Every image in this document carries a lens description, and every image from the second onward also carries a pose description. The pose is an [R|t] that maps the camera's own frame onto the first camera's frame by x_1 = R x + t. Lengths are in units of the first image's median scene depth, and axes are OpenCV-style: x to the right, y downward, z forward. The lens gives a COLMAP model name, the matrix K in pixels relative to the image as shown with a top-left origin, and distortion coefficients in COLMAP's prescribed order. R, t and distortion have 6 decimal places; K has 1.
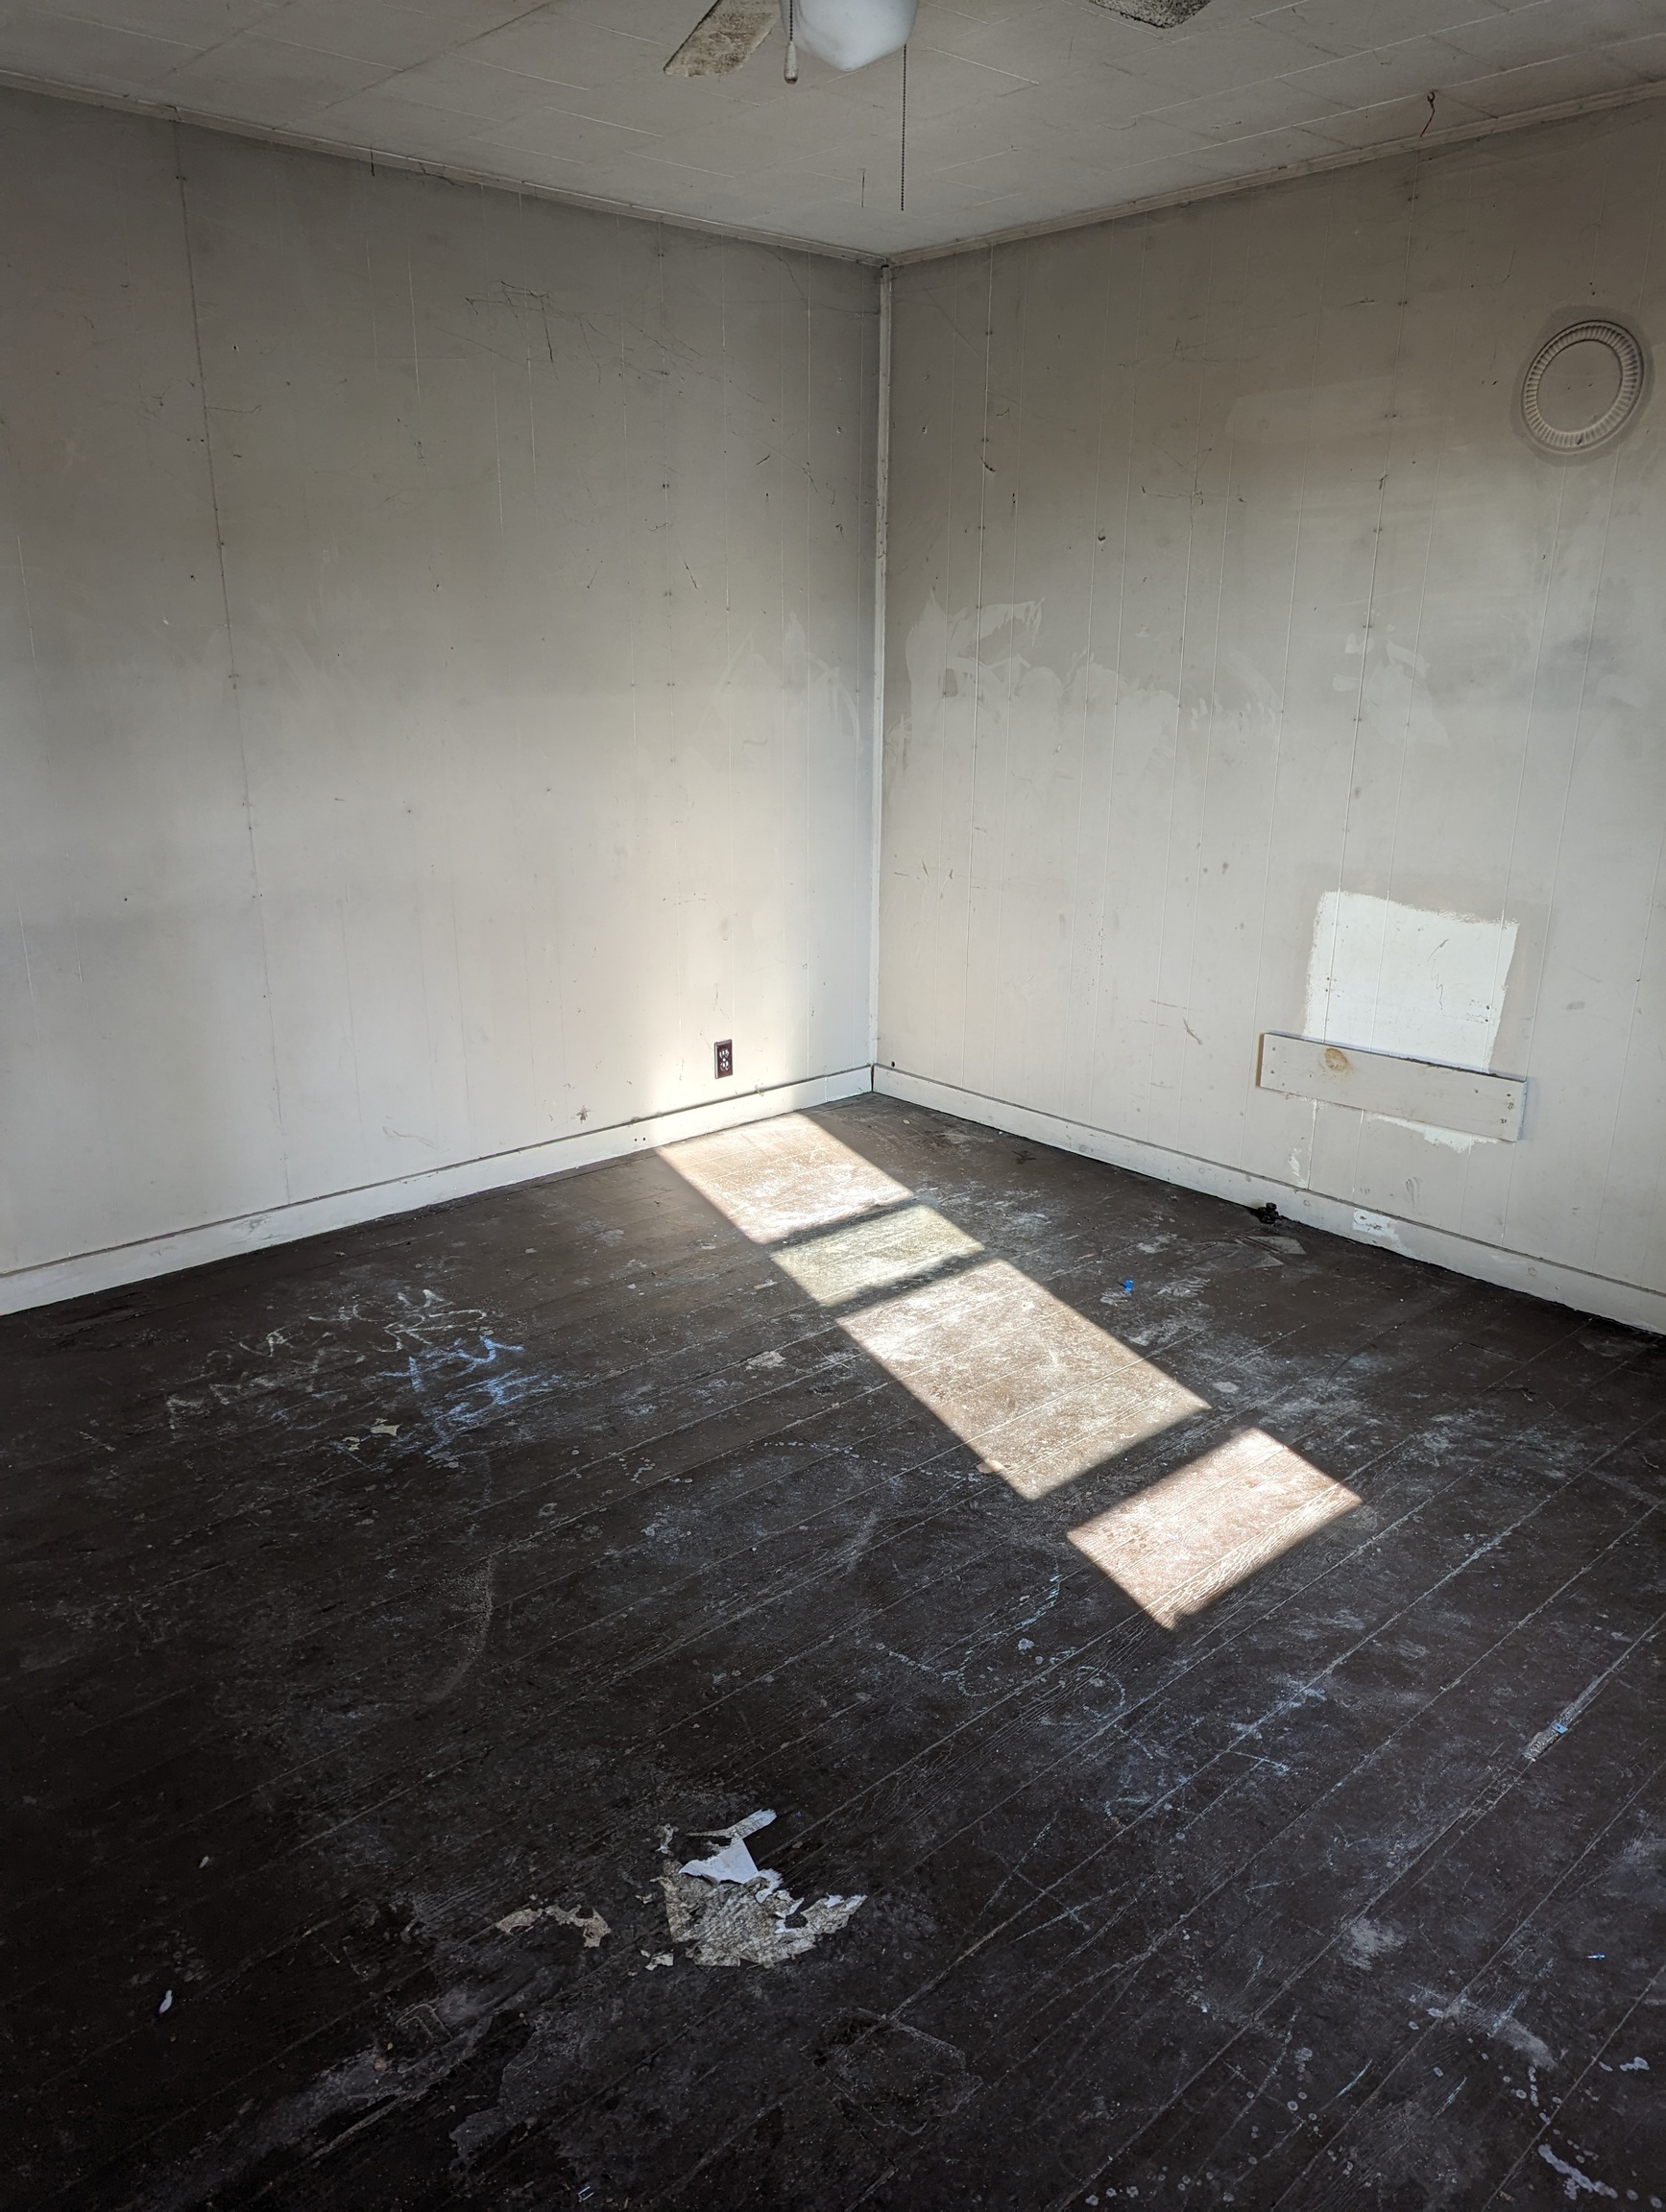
lens RADIAL K [[1556.9, 0, 838.5], [0, 1556.9, 1115.5], [0, 0, 1]] dist [0.092315, -0.078131]
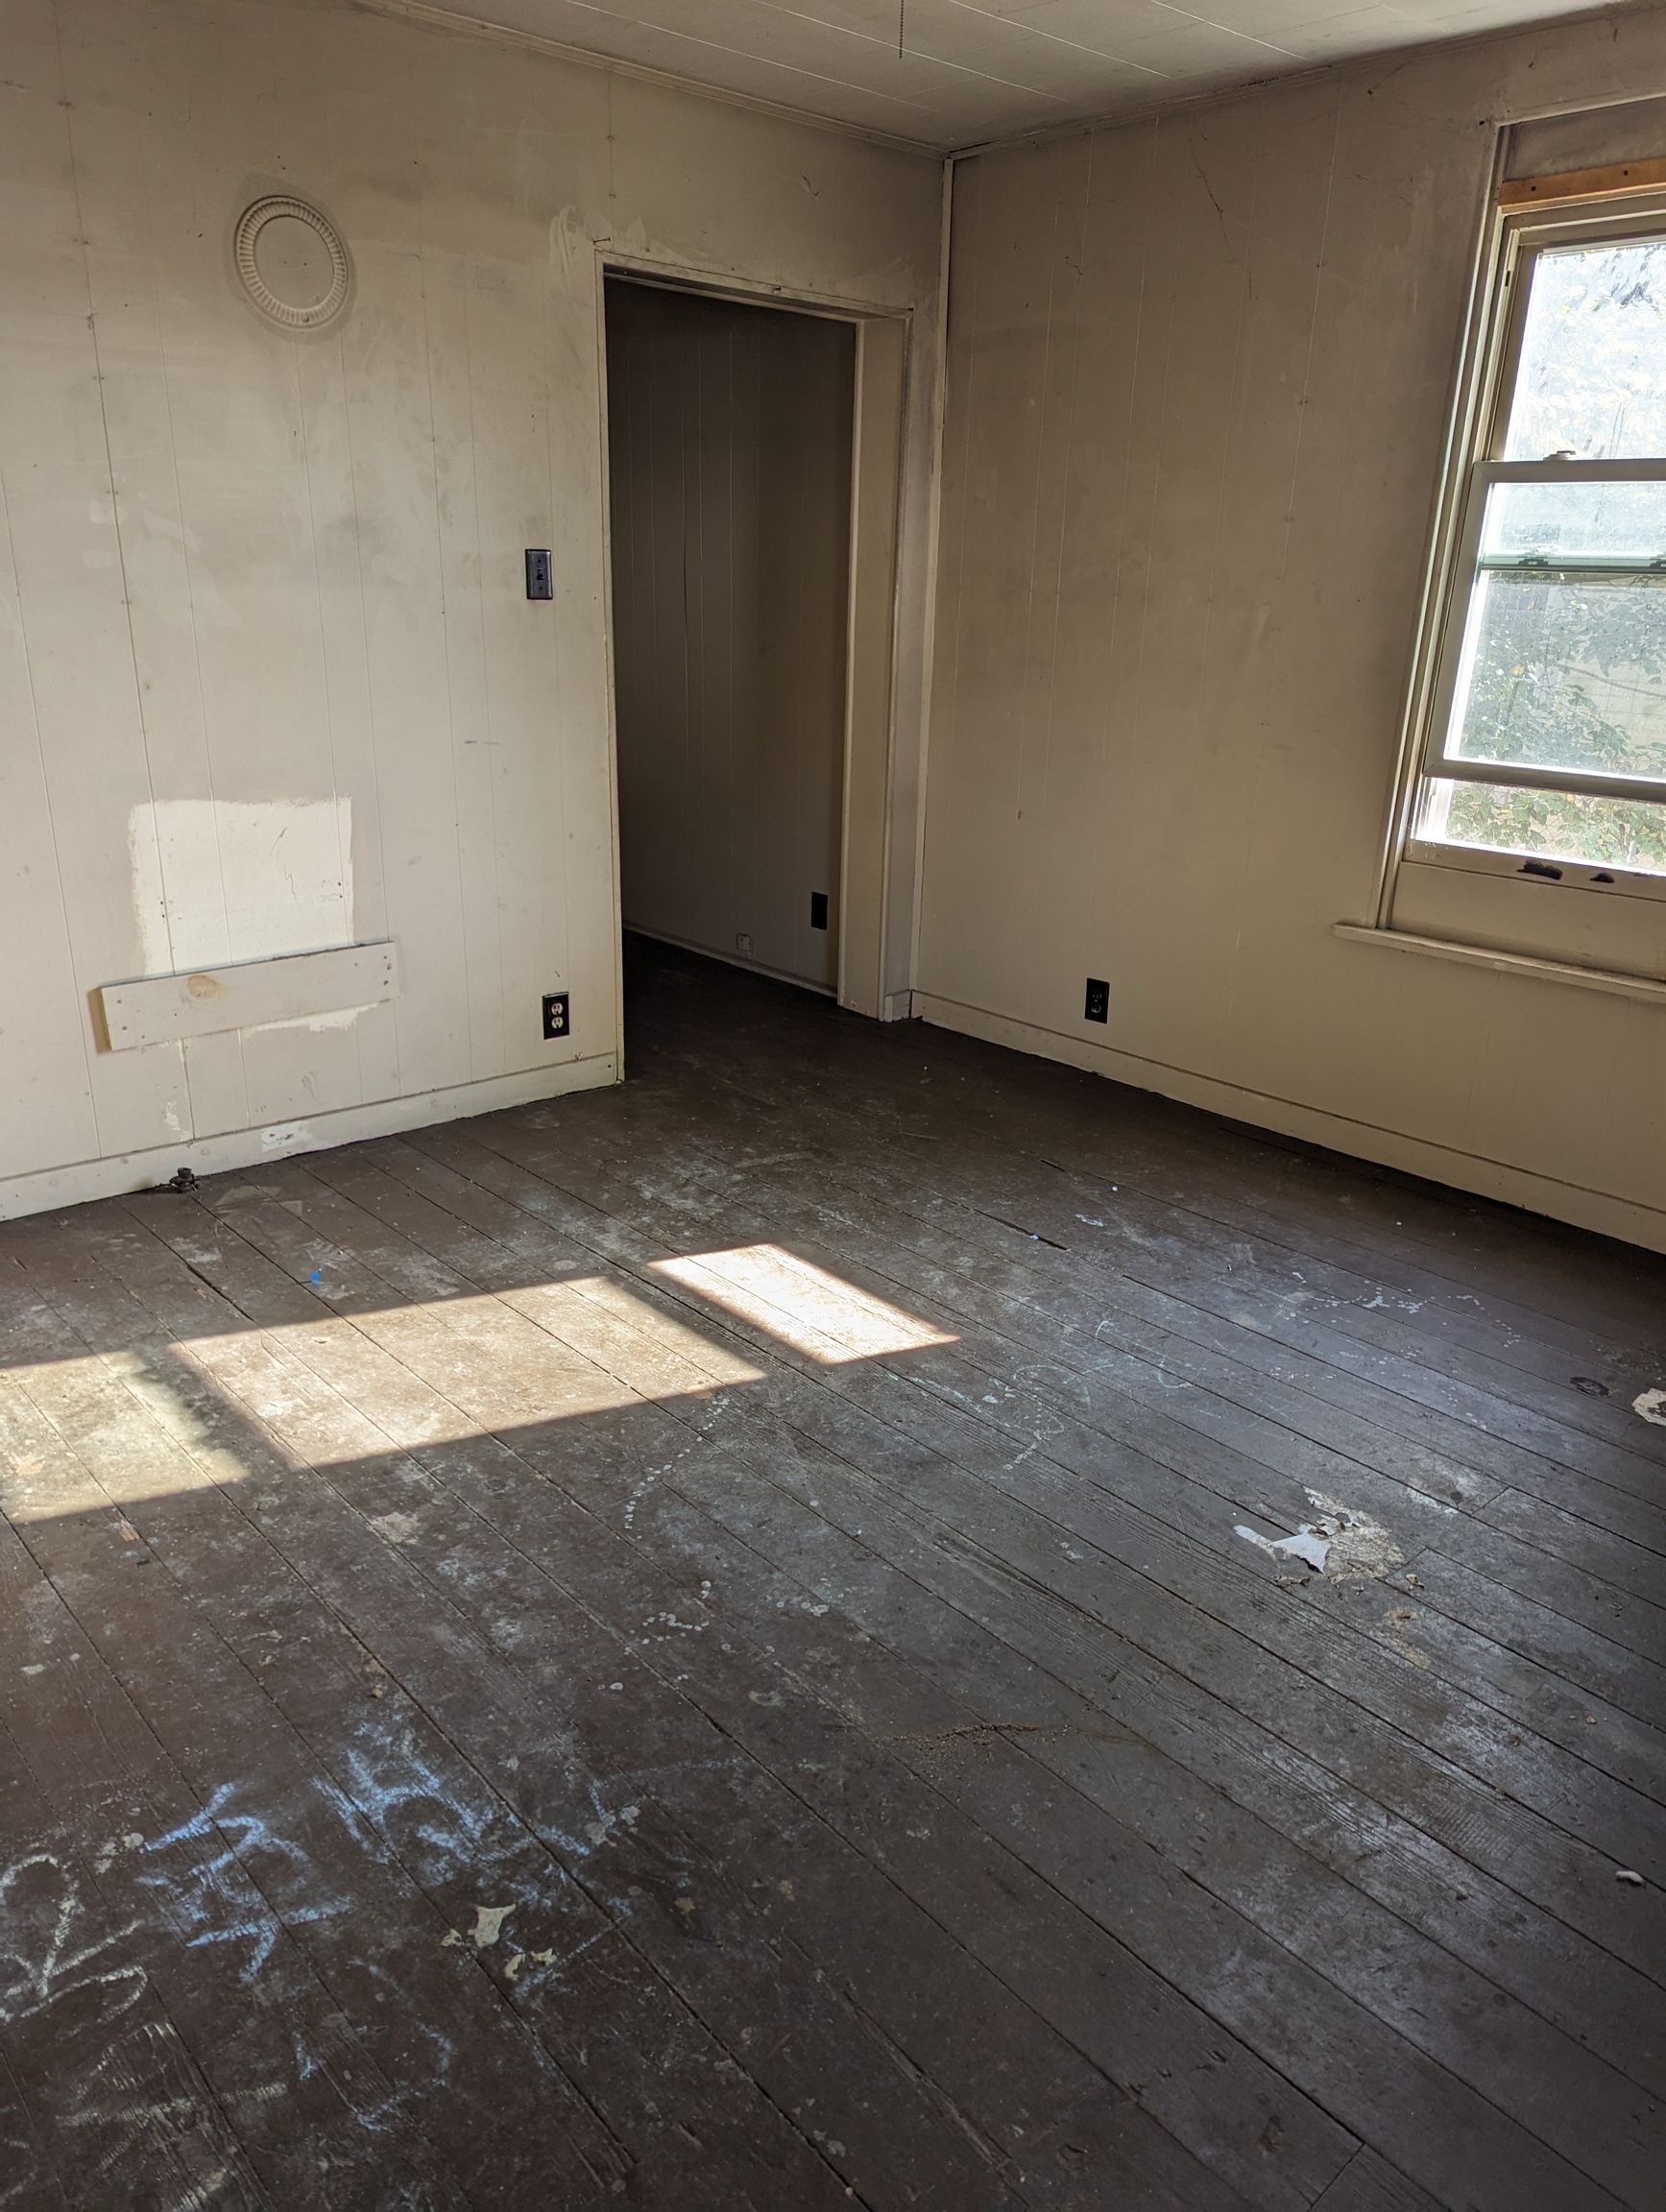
lens RADIAL K [[1556.9, 0, 838.5], [0, 1556.9, 1115.5], [0, 0, 1]] dist [0.092315, -0.078131]
pose [[0.002630, -0.343431, 0.939174, -0.608631], [0.267621, 0.905162, 0.330244, -0.184472], [-0.963521, 0.250474, 0.094290, 0.628634]]
